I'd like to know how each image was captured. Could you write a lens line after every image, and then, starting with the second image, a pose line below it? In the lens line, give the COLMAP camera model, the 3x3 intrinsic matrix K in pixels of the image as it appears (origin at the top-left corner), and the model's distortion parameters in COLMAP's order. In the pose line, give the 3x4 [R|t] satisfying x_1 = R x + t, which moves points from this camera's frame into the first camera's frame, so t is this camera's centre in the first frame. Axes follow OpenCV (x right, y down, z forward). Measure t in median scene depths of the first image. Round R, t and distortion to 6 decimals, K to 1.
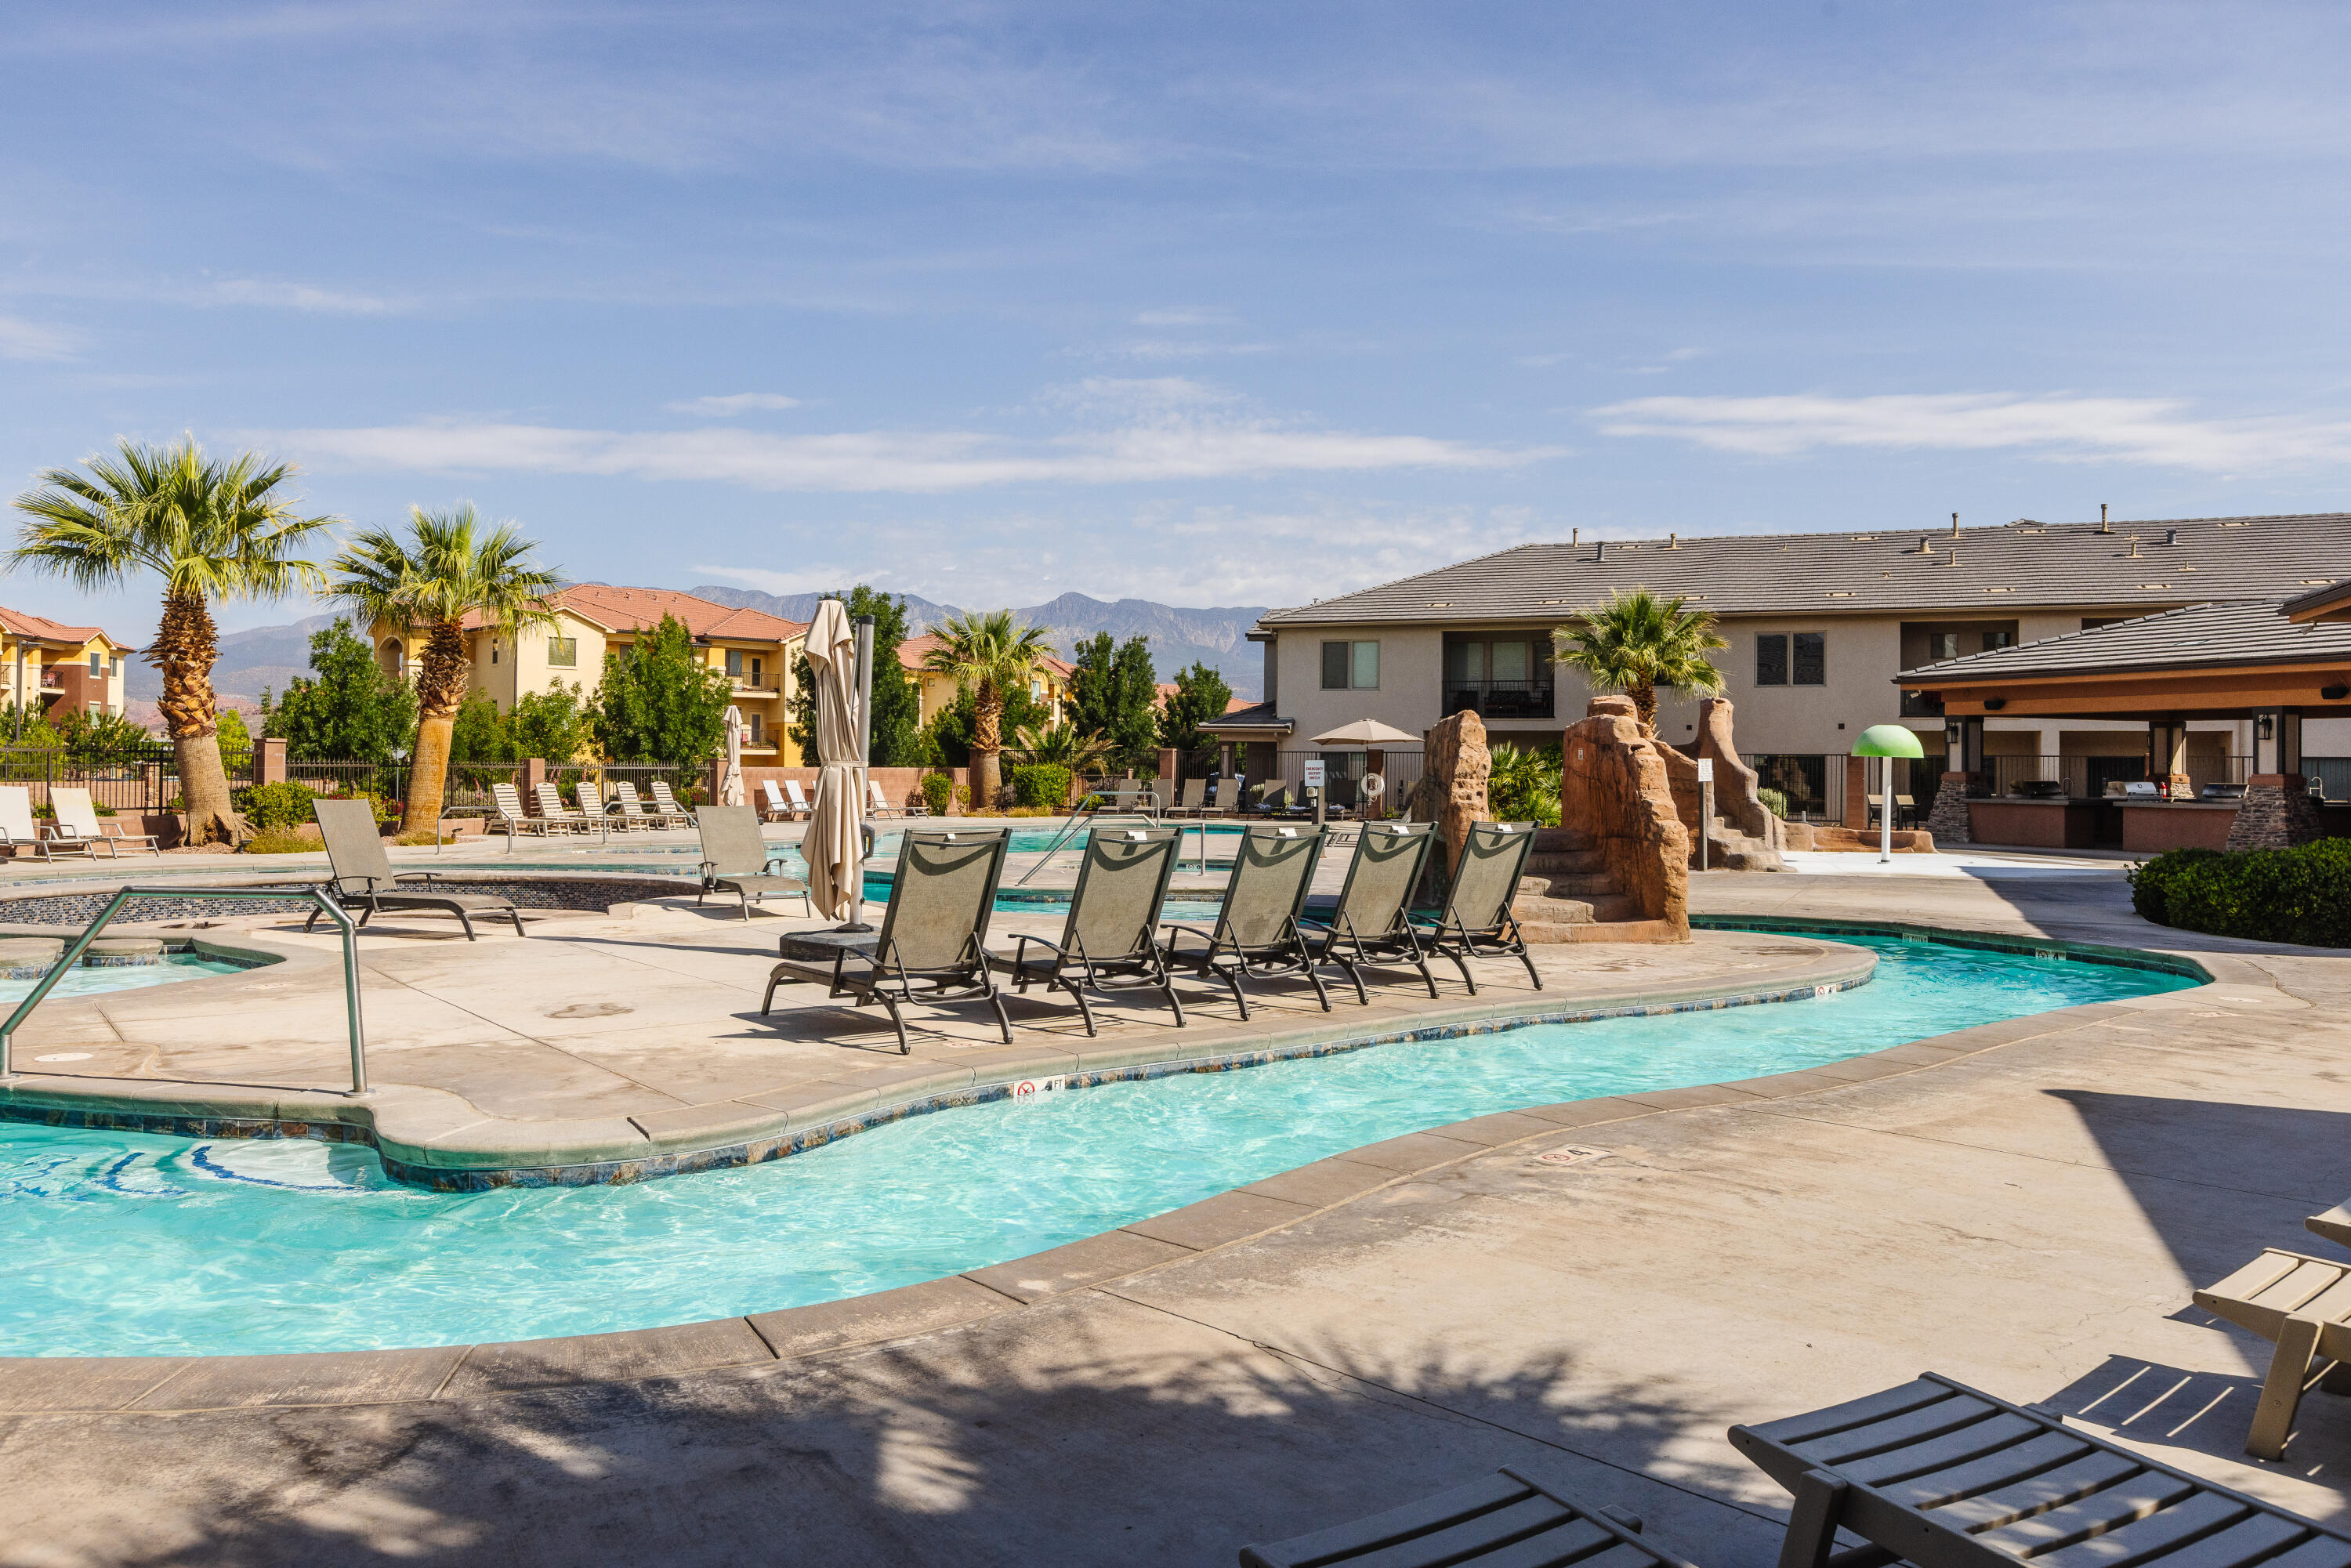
lens RADIAL K [[1744.1, 0, 1155.2], [0, 1744.1, 731.4], [0, 0, 1]] dist [-0.003448, 0.003989]
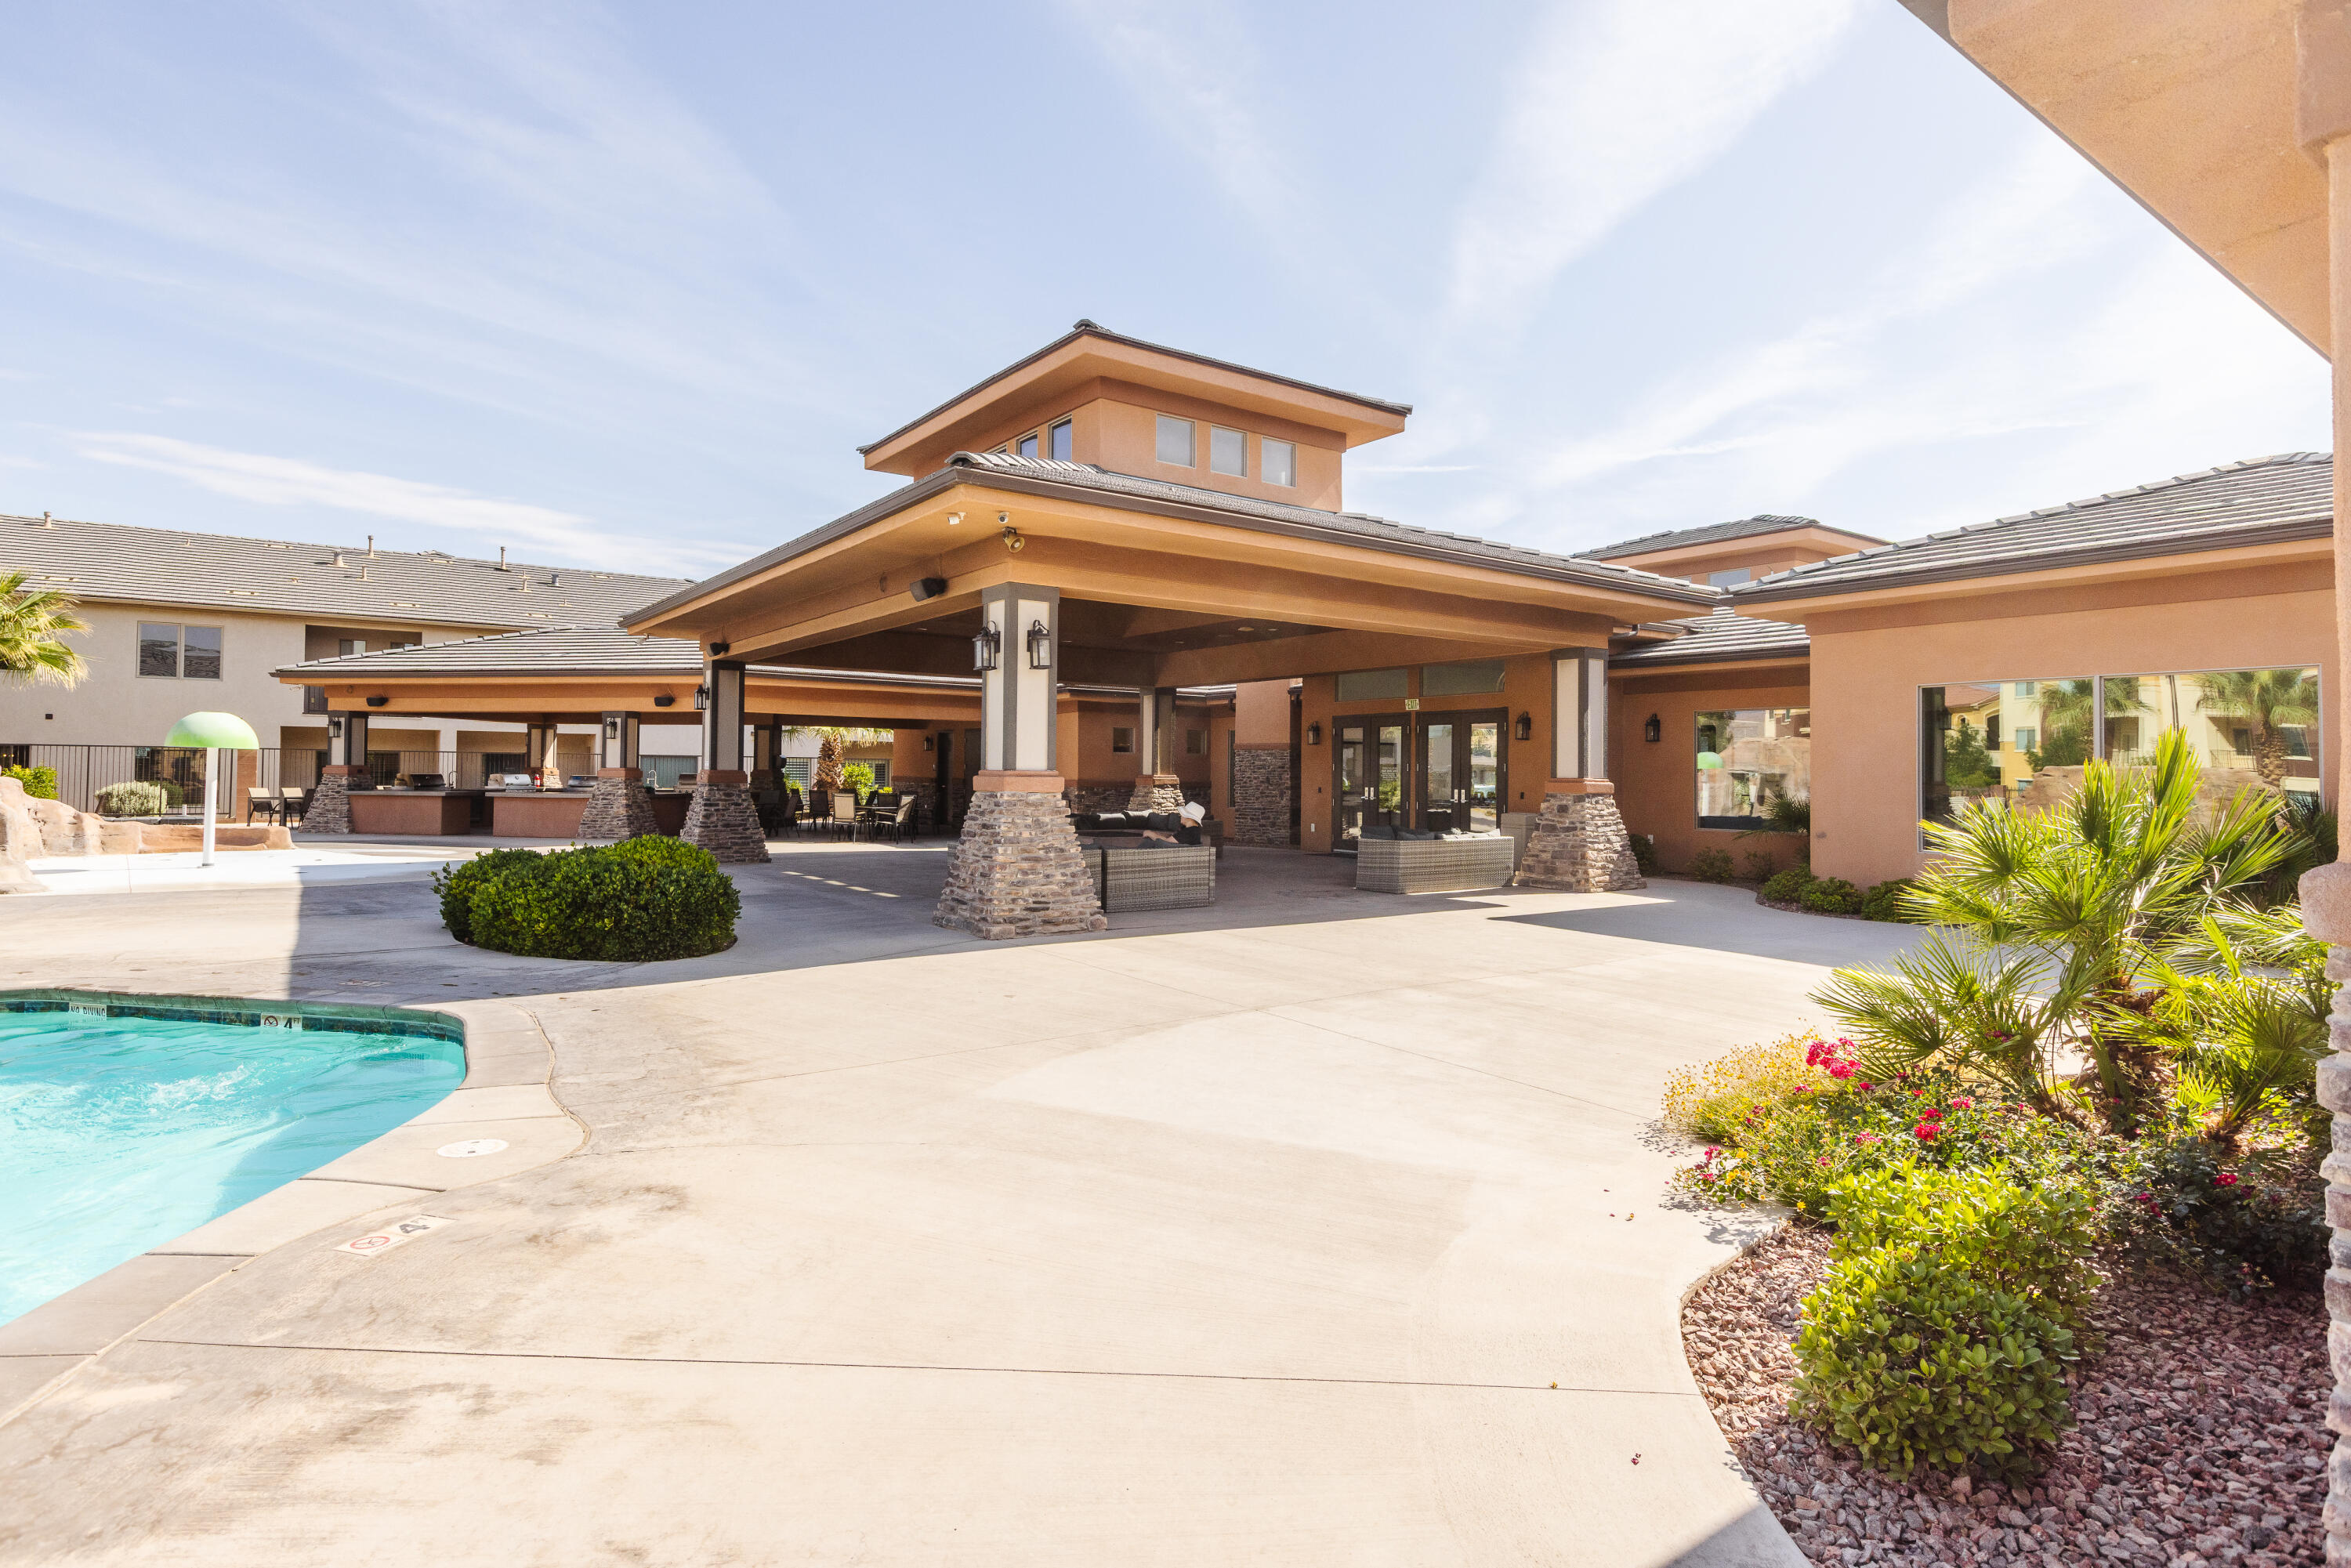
lens RADIAL K [[1222.1, 0, 1168.8], [0, 1222.1, 778.6], [0, 0, 1]] dist [-0.008595, 0.000066]
pose [[0.556536, -0.005263, 0.830807, 0.134447], [-0.022703, 0.999510, 0.021539, 0.004541], [-0.830513, -0.030849, 0.556144, 0.188986]]
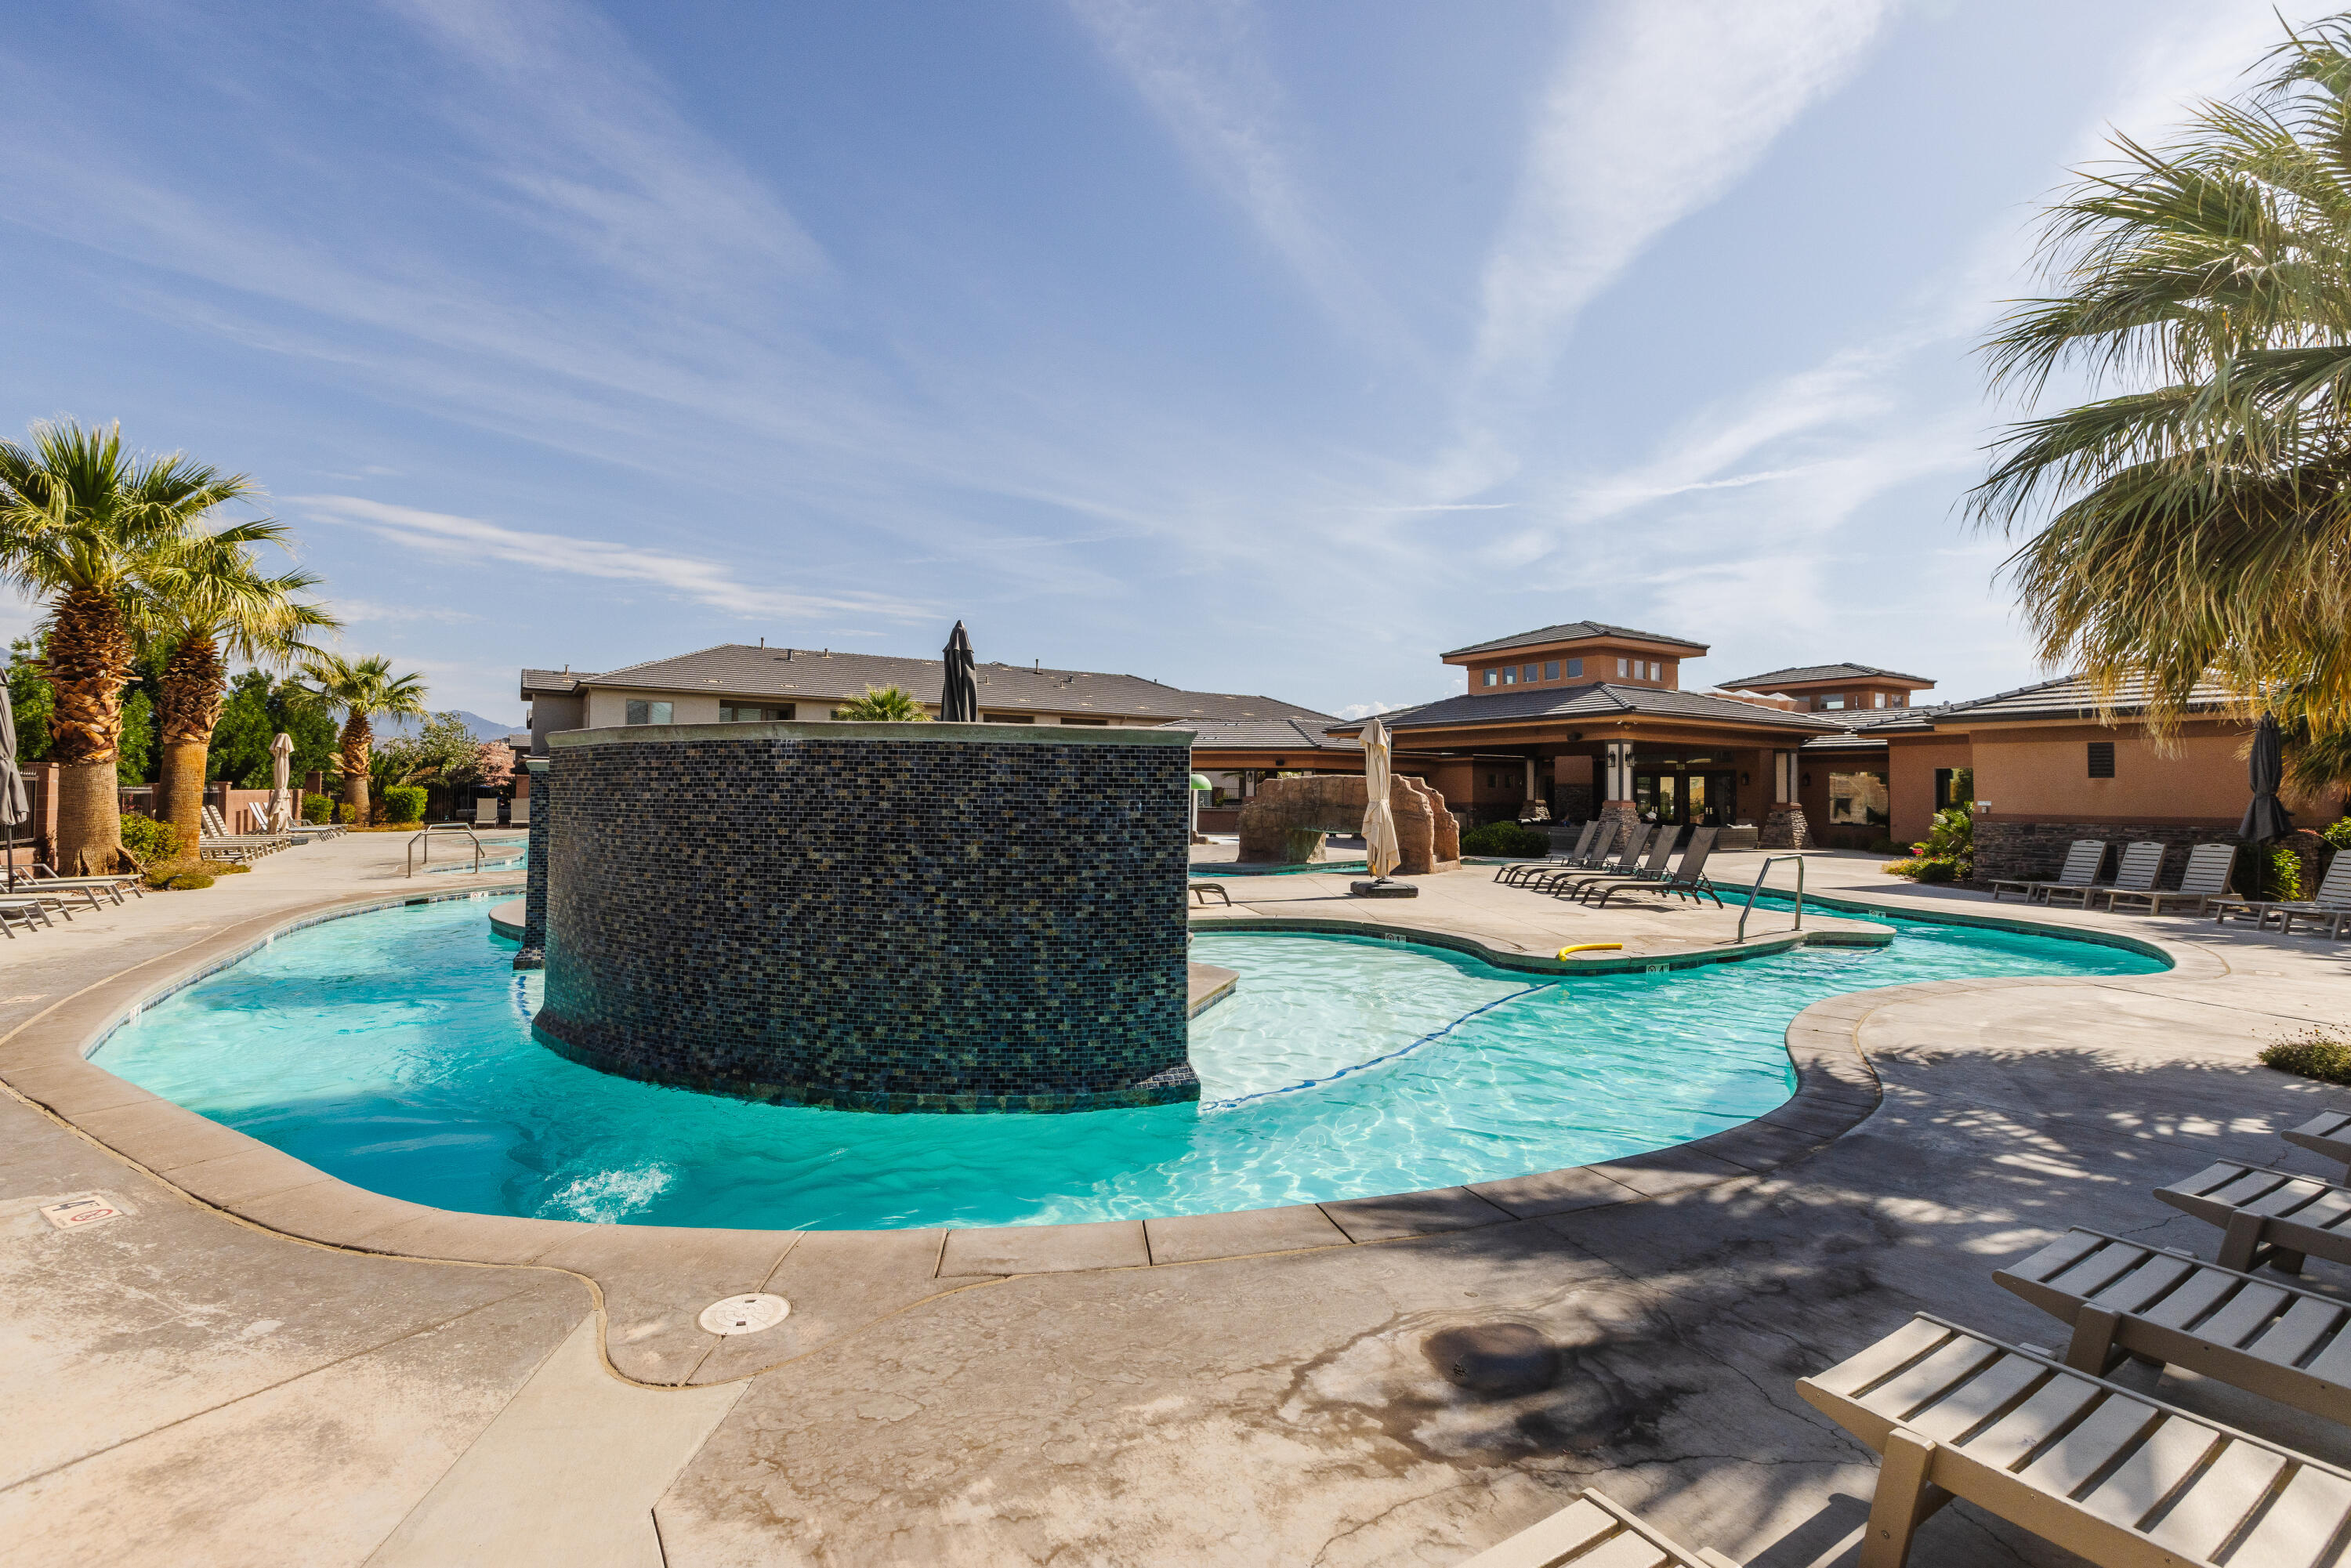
lens RADIAL K [[1105.7, 0, 1182.4], [0, 1105.7, 781.8], [0, 0, 1]] dist [0.021012, 0.000097]
pose [[0.592383, 0.008038, 0.805617, -0.517530], [-0.022413, 0.999728, 0.006506, -0.002396], [-0.805345, -0.021911, 0.592402, 0.161073]]
